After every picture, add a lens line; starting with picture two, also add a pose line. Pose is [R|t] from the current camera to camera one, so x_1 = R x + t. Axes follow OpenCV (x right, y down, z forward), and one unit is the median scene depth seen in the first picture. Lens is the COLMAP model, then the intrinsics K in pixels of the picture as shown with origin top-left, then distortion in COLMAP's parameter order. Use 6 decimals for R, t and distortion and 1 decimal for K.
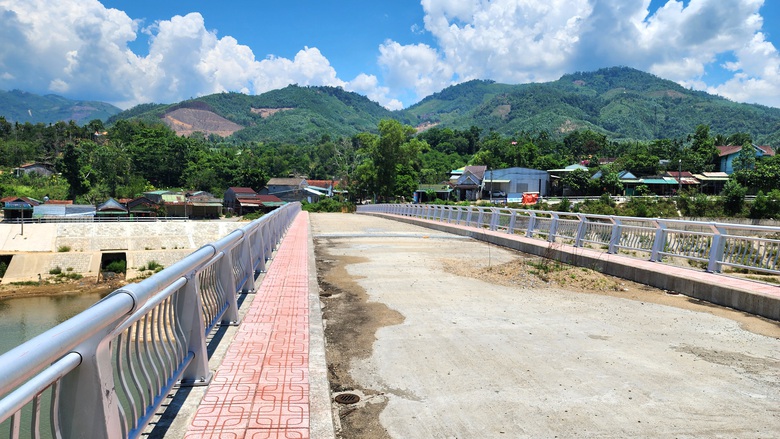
lens RADIAL K [[561.4, 0, 390.0], [0, 561.4, 219.5], [0, 0, 1]] dist [0.085753, -0.001221]
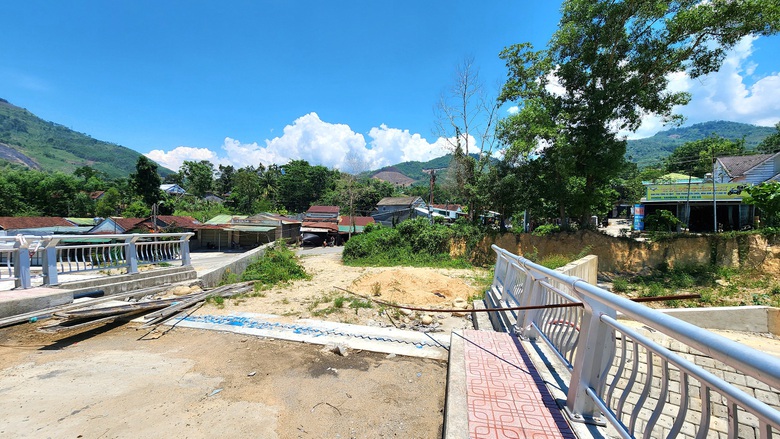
lens RADIAL K [[324.4, 0, 390.0], [0, 324.4, 219.5], [0, 0, 1]] dist [-0.000727, -0.000048]
pose [[0.936794, 0.002834, -0.349870, -0.007512], [-0.022580, 0.998372, -0.052372, -0.003610], [0.349152, 0.056962, 0.935333, 0.121659]]
